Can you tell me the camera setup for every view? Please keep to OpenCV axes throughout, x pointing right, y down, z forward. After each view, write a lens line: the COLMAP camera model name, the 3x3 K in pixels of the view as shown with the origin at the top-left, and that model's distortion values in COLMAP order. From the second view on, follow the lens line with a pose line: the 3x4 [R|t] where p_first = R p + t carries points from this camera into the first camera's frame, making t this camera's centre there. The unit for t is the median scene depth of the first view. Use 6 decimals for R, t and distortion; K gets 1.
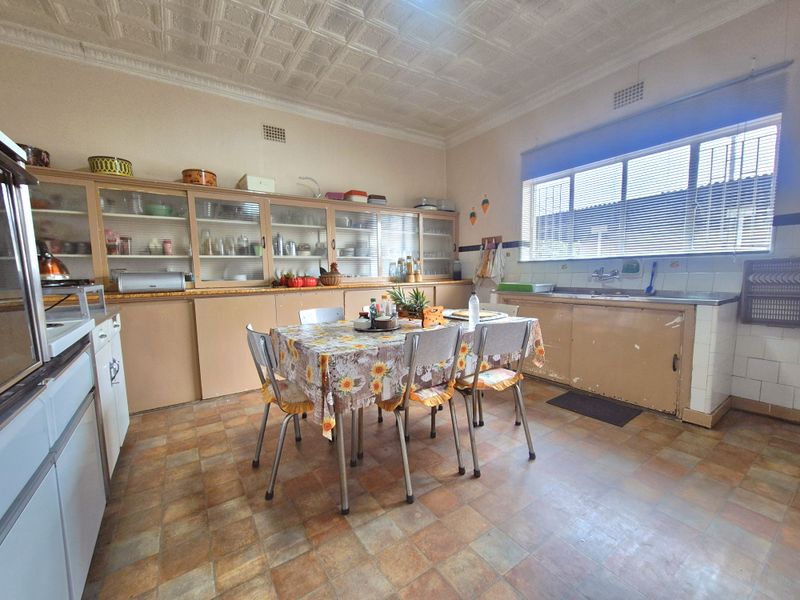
lens RADIAL K [[329.3, 0, 398.0], [0, 329.3, 302.2], [0, 0, 1]] dist [0.003128, -0.000741]
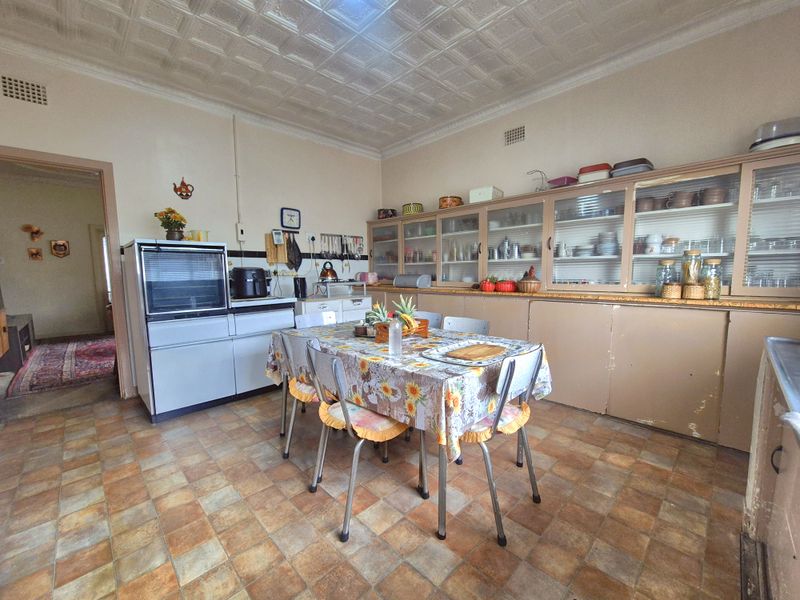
lens RADIAL K [[329.3, 0, 399.2], [0, 329.3, 303.5], [0, 0, 1]] dist [0.003128, -0.000741]
pose [[0.192997, 0.113780, -0.974580, 0.608978], [-0.083975, 0.991525, 0.099128, -0.082428], [0.977599, 0.062709, 0.200916, 0.513944]]
